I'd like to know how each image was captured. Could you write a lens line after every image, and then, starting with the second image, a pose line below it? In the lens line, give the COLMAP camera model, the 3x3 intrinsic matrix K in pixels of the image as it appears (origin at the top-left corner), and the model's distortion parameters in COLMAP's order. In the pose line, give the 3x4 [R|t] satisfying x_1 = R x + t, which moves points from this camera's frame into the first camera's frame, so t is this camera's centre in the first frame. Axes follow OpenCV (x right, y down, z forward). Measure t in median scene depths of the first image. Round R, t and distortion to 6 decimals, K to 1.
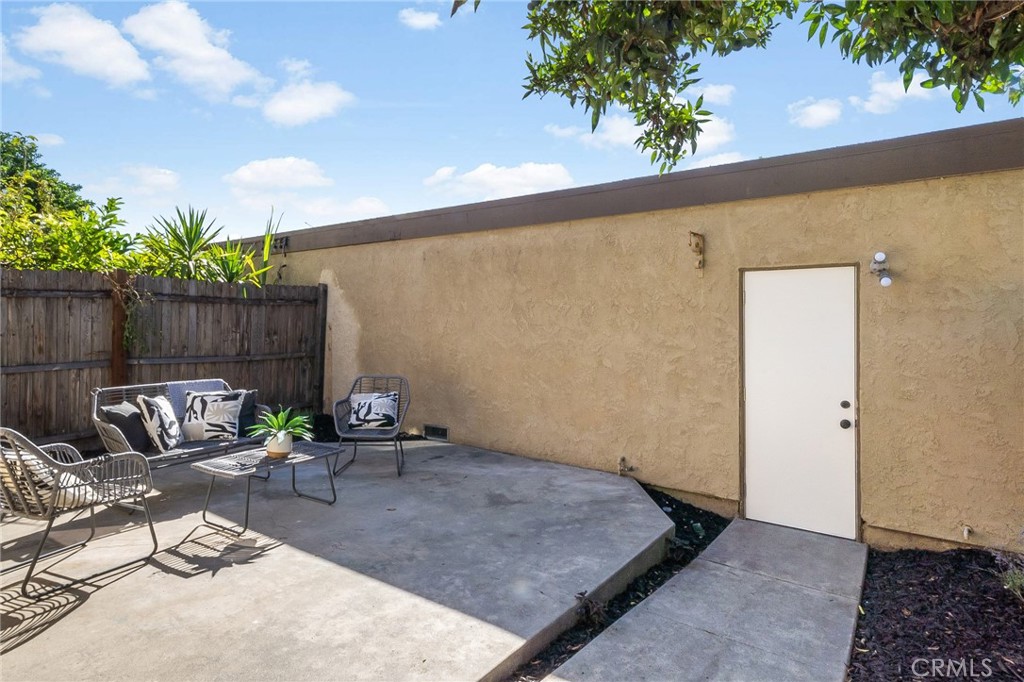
lens RADIAL K [[548.6, 0, 509.0], [0, 548.6, 324.2], [0, 0, 1]] dist [0.001562, 0.000076]
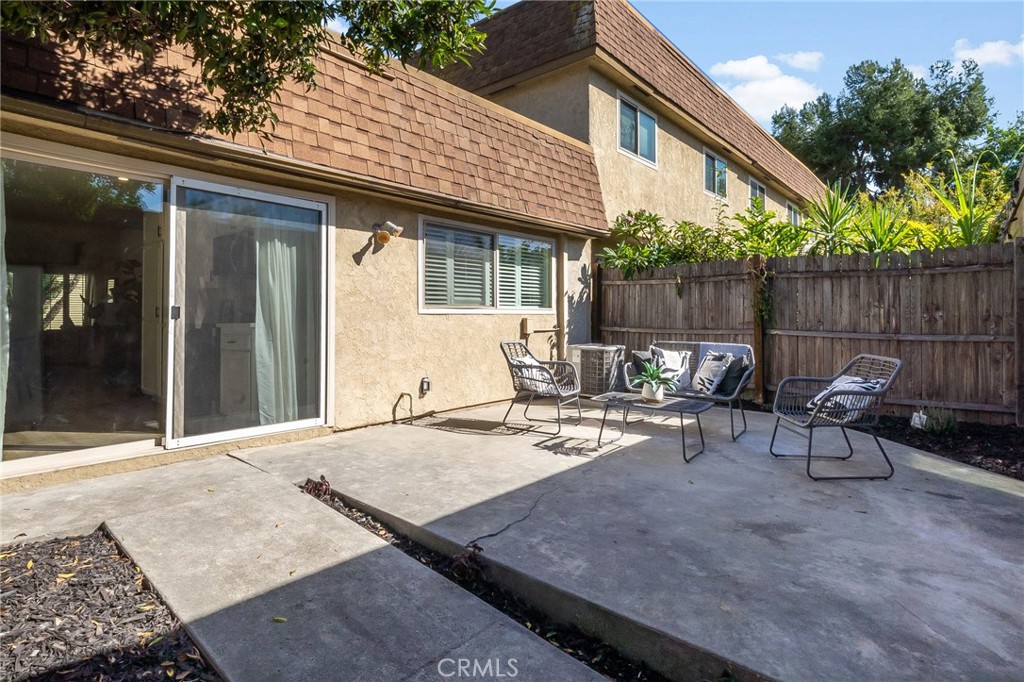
lens RADIAL K [[532.7, 0, 508.3], [0, 532.7, 310.9], [0, 0, 1]] dist [-0.002618, -0.000548]
pose [[-0.073285, -0.010715, -0.997253, 0.448193], [-0.010135, 0.999899, -0.009999, 0.037243], [0.997260, 0.009374, -0.073387, 0.472539]]
